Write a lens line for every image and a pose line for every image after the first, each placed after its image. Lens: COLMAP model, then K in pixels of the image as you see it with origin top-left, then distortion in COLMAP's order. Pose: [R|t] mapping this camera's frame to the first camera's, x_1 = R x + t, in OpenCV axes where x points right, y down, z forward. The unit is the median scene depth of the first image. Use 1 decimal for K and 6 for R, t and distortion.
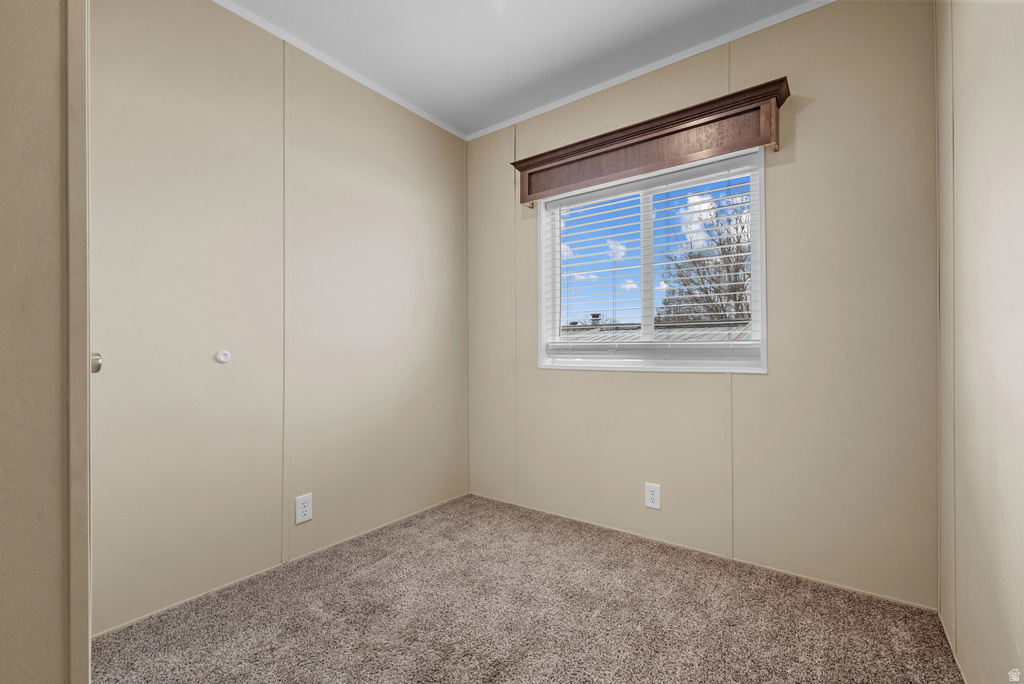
lens RADIAL K [[442.2, 0, 512.0], [0, 442.2, 342.0], [0, 0, 1]] dist [-0.008167, 0.000100]
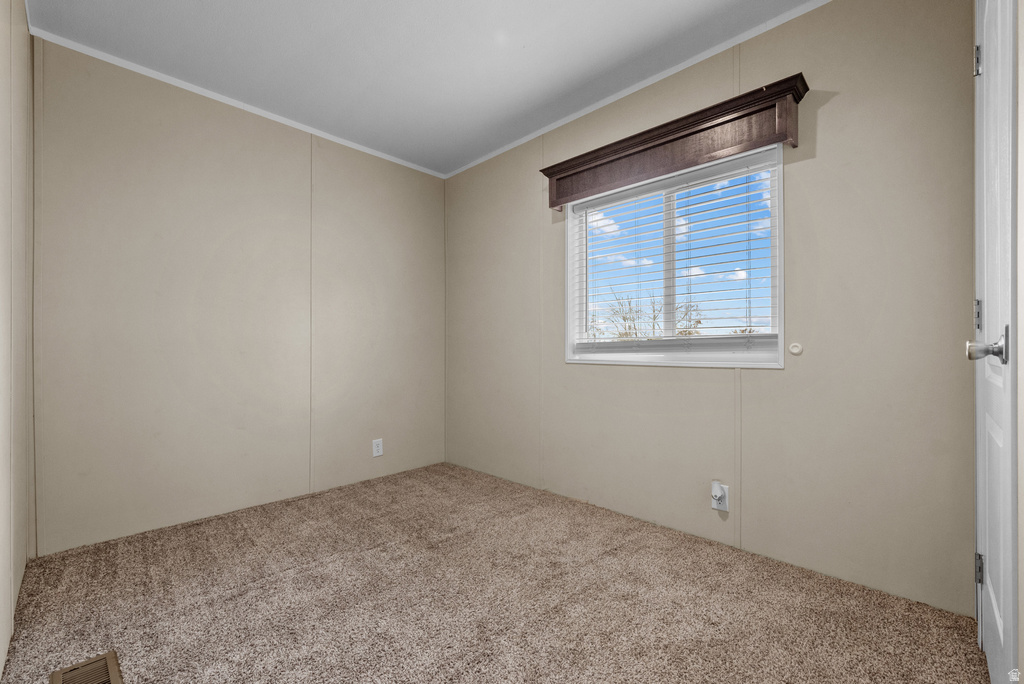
lens RADIAL K [[435.6, 0, 512.0], [0, 435.6, 342.0], [0, 0, 1]] dist [0.000391, -0.000034]
pose [[0.991437, -0.001561, -0.130573, 0.086725], [0.002695, 0.999960, 0.008512, -0.000130], [0.130554, -0.008791, 0.991402, -0.067799]]
